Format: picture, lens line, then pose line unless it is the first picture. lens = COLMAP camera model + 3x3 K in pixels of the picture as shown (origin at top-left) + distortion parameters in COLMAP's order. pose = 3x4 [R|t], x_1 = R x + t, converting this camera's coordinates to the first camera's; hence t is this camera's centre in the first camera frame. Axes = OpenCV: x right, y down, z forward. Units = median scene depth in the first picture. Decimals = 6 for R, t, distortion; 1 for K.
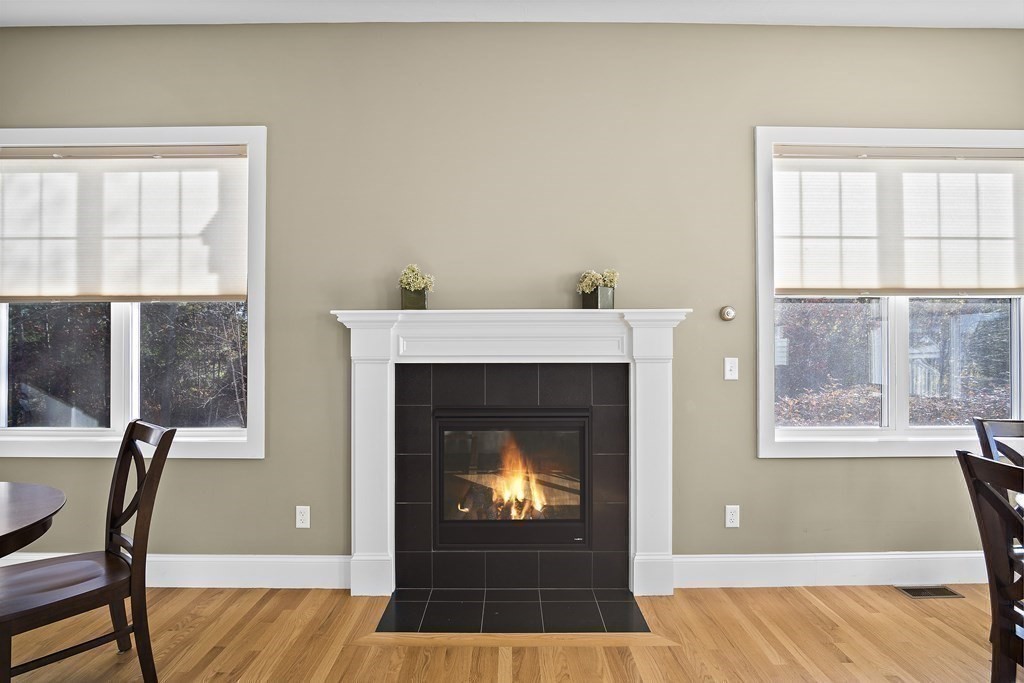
lens RADIAL K [[557.6, 0, 516.6], [0, 557.6, 344.6], [0, 0, 1]] dist [-0.028371, 0.006534]
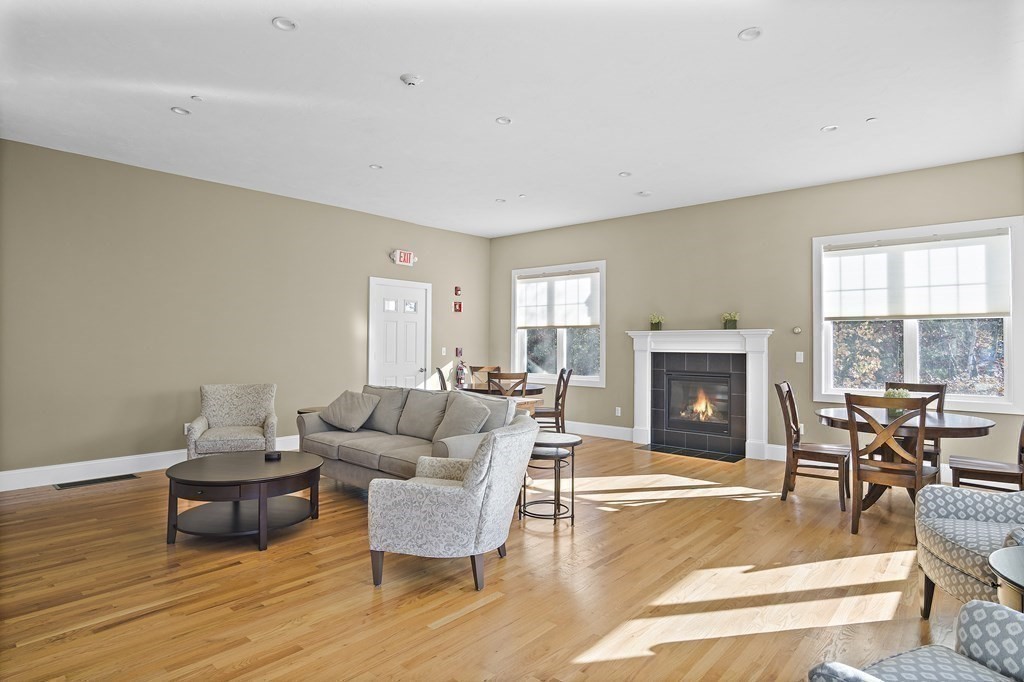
lens RADIAL K [[557.6, 0, 512.3], [0, 557.6, 337.2], [0, 0, 1]] dist [-0.028371, 0.006534]
pose [[0.746671, -0.003201, -0.665186, 0.954382], [-0.000638, 0.999985, -0.005529, -0.017853], [0.665193, 0.004553, 0.746657, -1.238020]]
